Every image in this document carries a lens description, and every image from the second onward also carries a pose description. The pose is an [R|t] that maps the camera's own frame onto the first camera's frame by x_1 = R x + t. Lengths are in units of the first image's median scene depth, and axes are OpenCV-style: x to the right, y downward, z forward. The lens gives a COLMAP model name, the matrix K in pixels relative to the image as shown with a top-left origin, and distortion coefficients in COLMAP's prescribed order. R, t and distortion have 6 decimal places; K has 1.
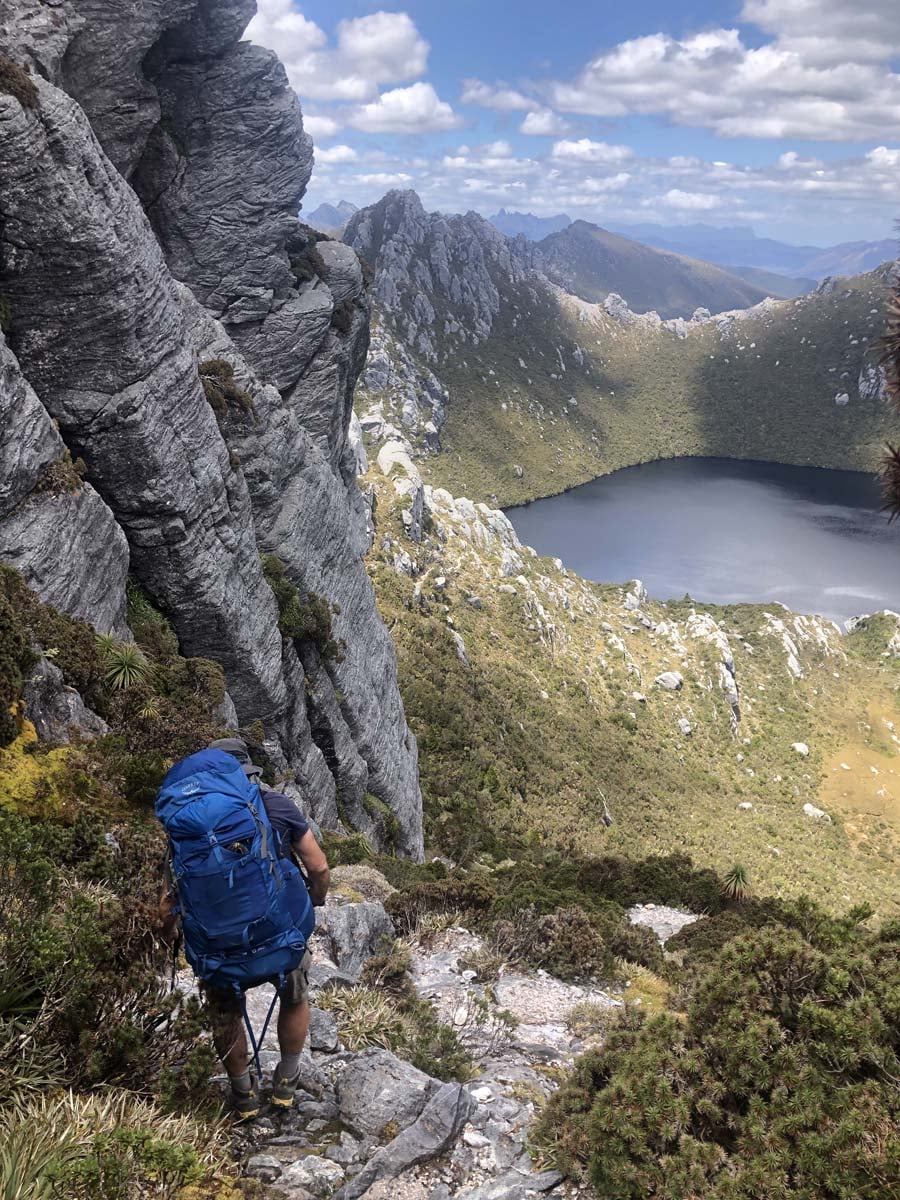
lens RADIAL K [[1069.6, 0, 450.0], [0, 1069.6, 600.0], [0, 0, 1]] dist [0.074364, -0.010886]
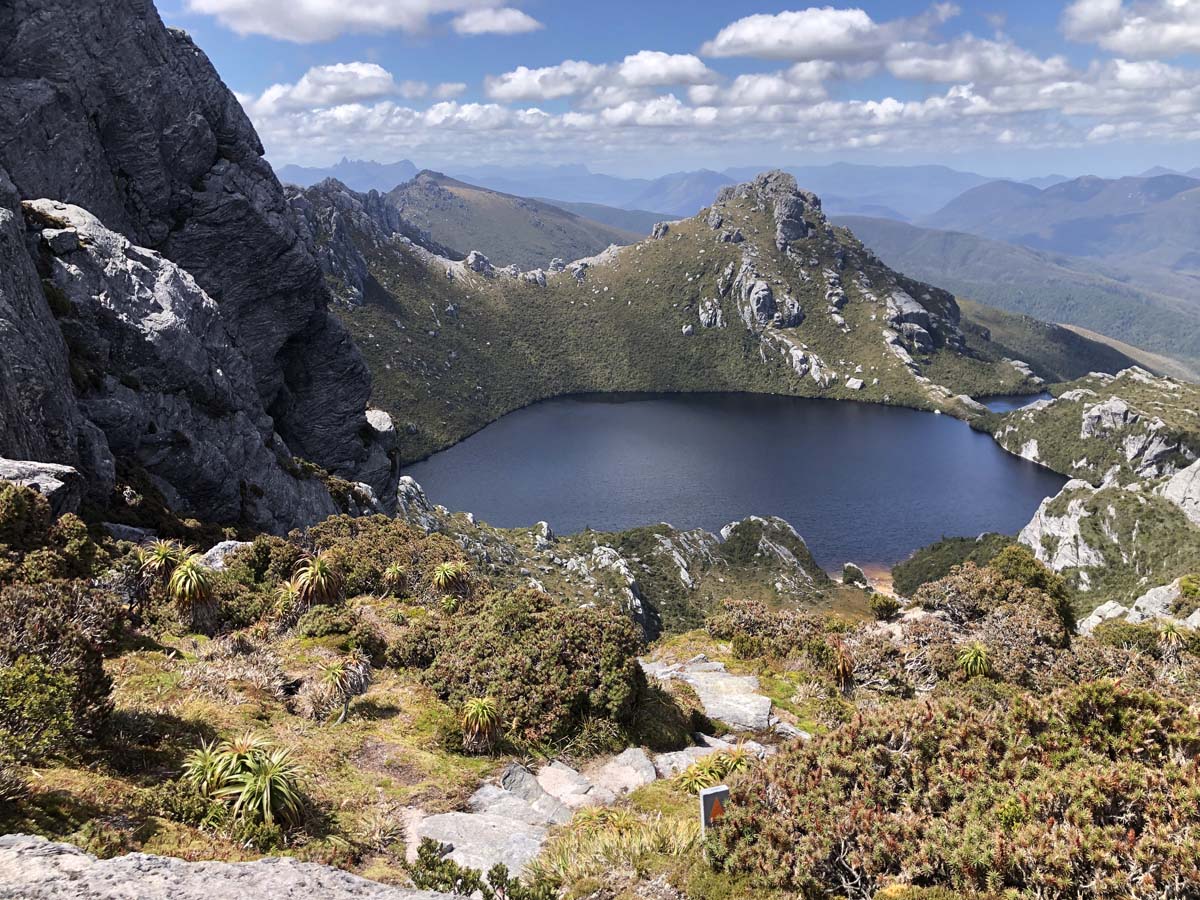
lens RADIAL K [[1069.6, 0, 600.0], [0, 1069.6, 450.0], [0, 0, 1]] dist [0.074364, -0.010886]
pose [[0.961051, -0.127453, 0.245229, -0.031060], [0.144606, 0.988059, -0.053185, -0.025491], [-0.235522, 0.086575, 0.968005, -0.094027]]
